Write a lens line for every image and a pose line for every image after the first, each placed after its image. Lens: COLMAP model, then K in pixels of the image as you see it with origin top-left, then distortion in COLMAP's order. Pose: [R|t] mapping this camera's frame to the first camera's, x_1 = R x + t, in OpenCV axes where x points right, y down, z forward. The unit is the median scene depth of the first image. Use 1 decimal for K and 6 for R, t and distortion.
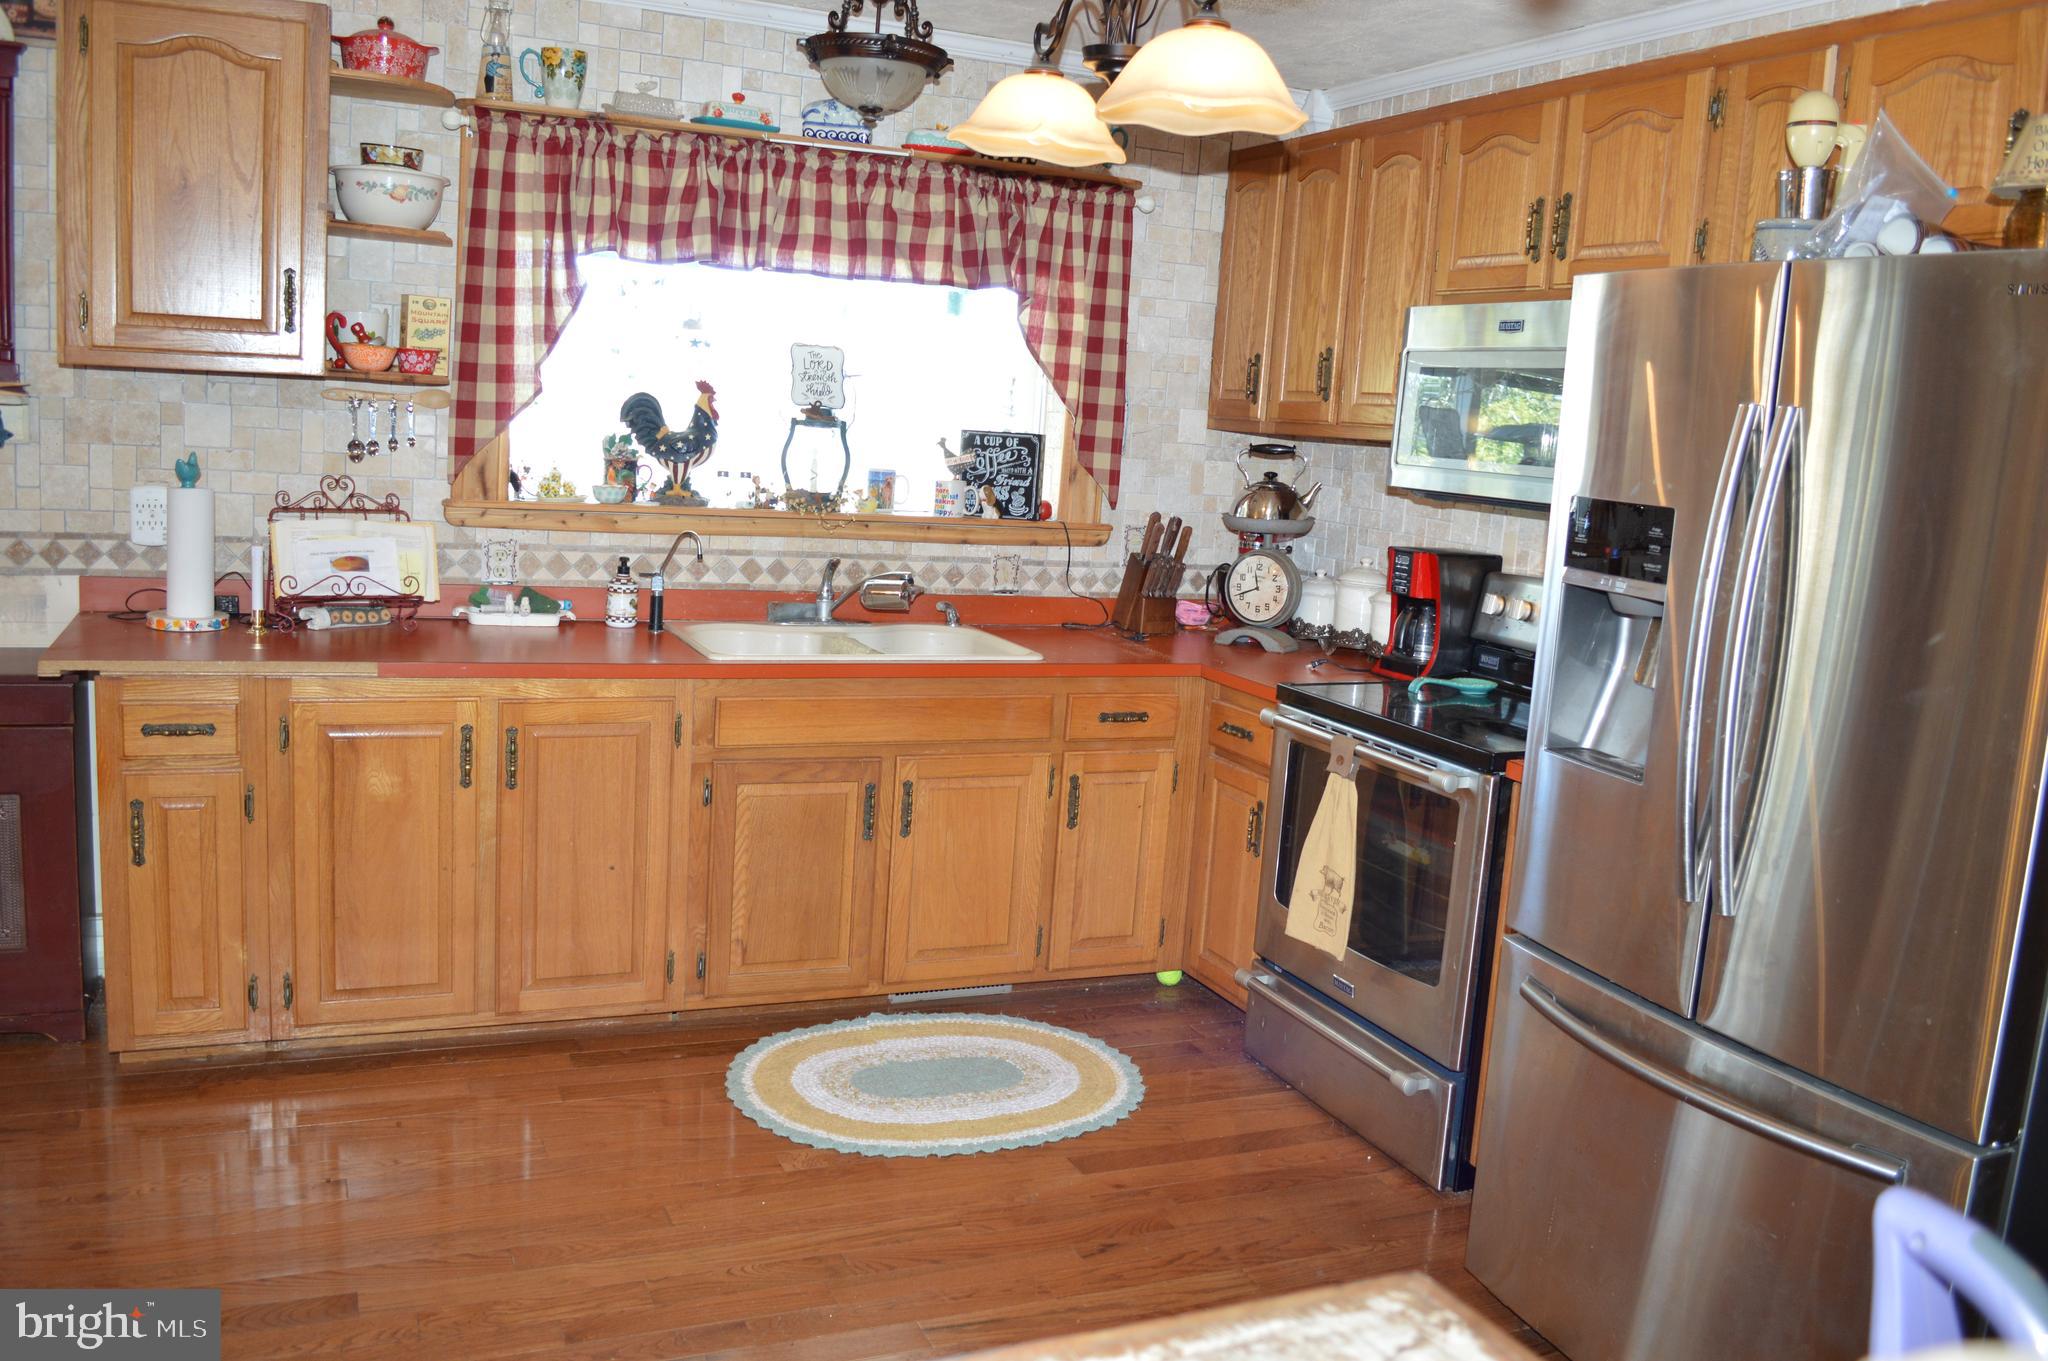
lens RADIAL K [[1617.9, 0, 1024.7], [0, 1617.9, 678.0], [0, 0, 1]] dist [-0.074637, 0.009730]
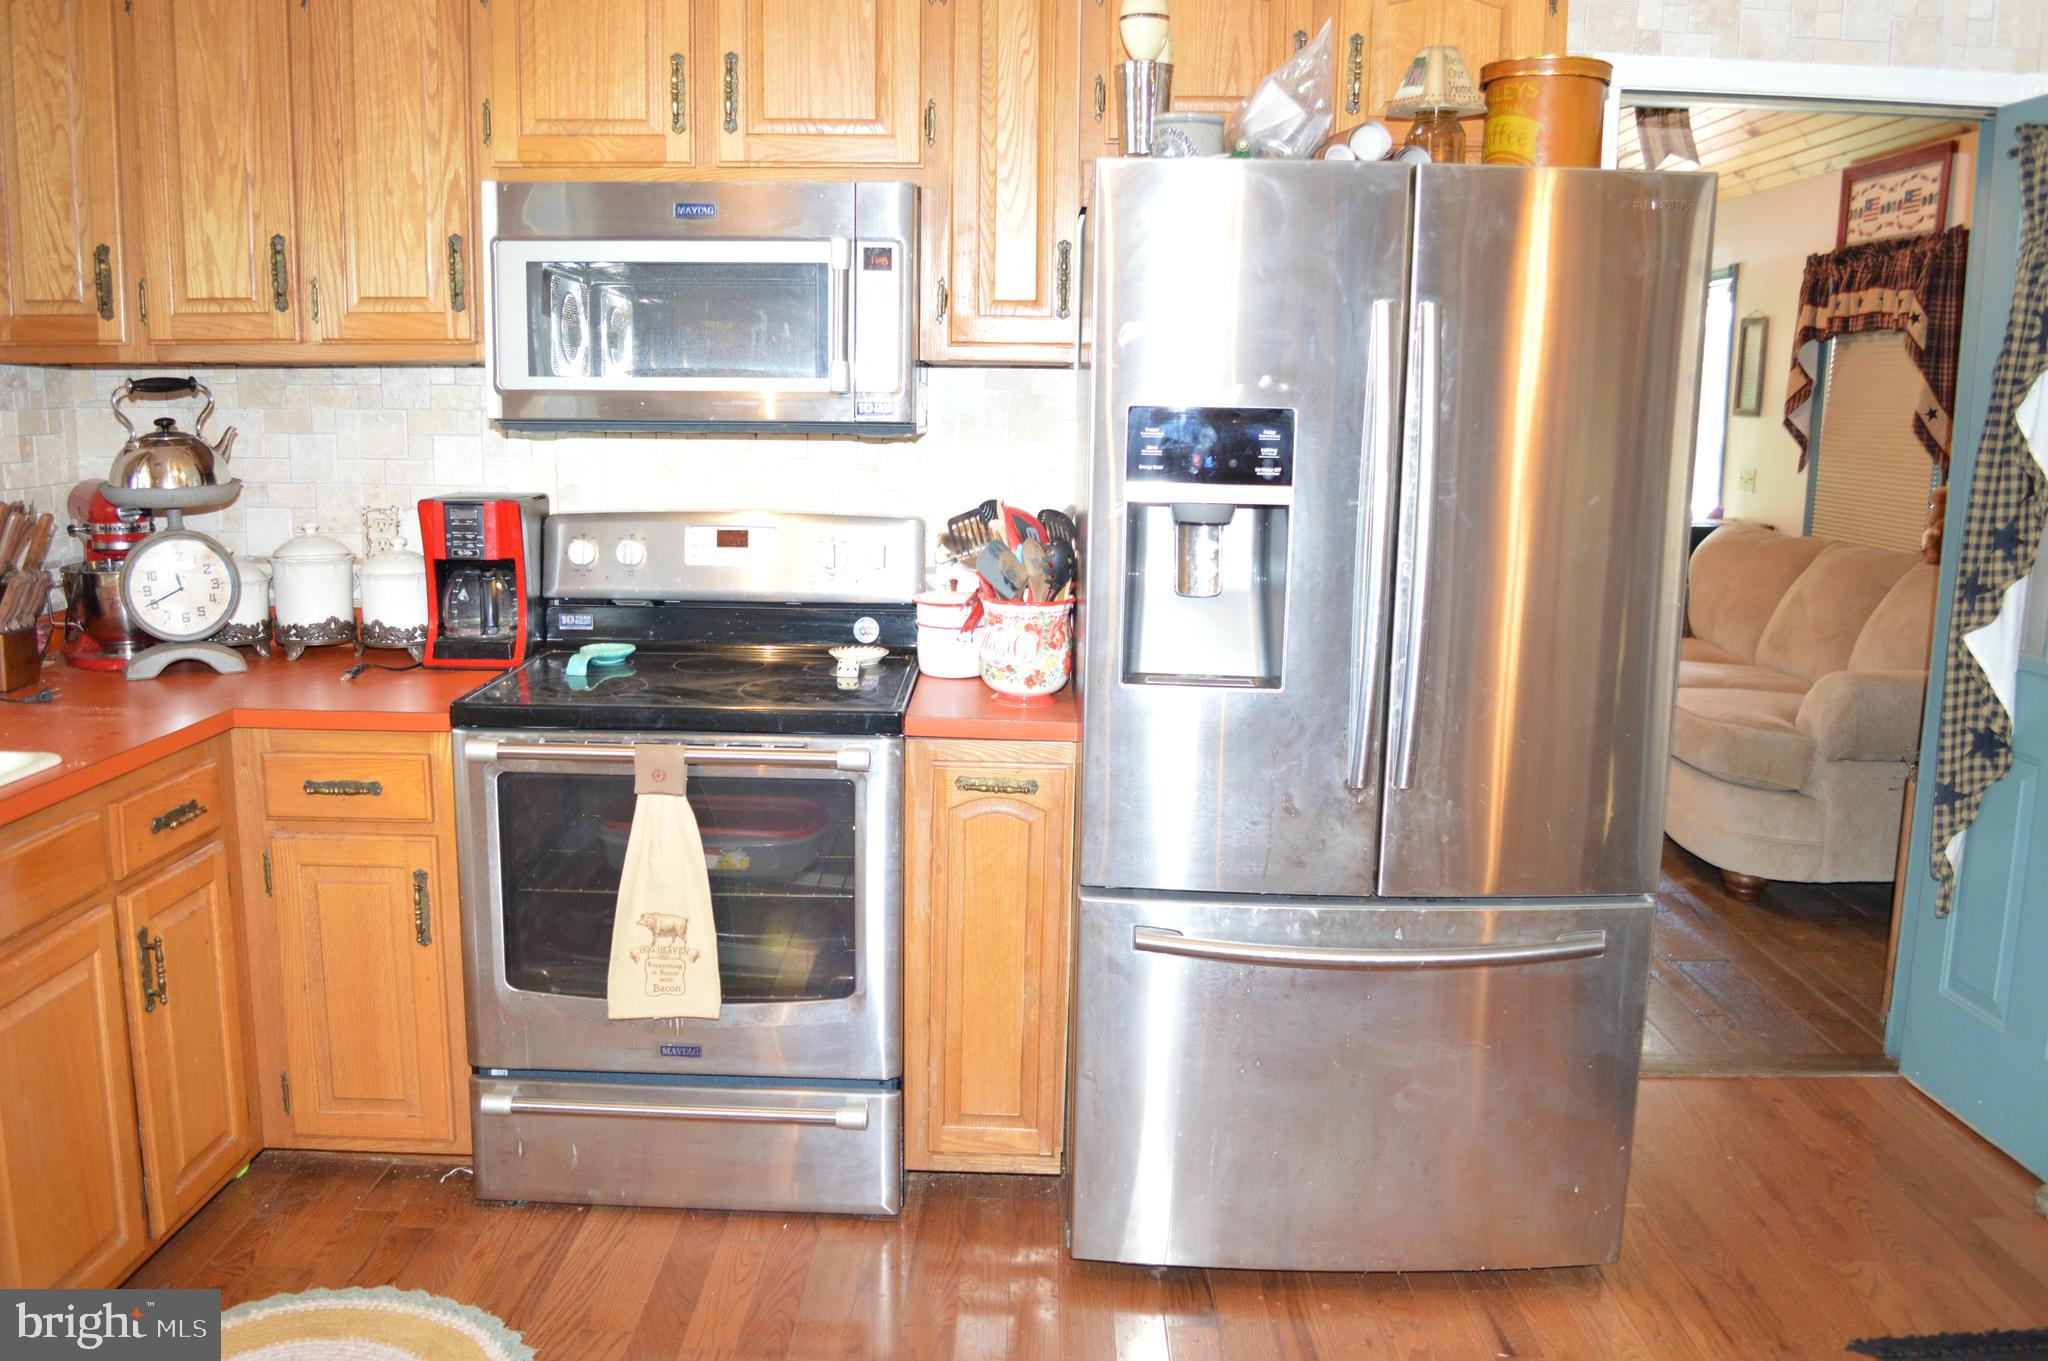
lens RADIAL K [[1617.9, 0, 1021.8], [0, 1617.9, 678.9], [0, 0, 1]] dist [-0.074637, 0.009730]
pose [[0.428574, -0.216927, 0.877079, -0.340109], [0.160225, 0.973611, 0.162510, -0.078572], [-0.889187, 0.070882, 0.452021, 0.422480]]
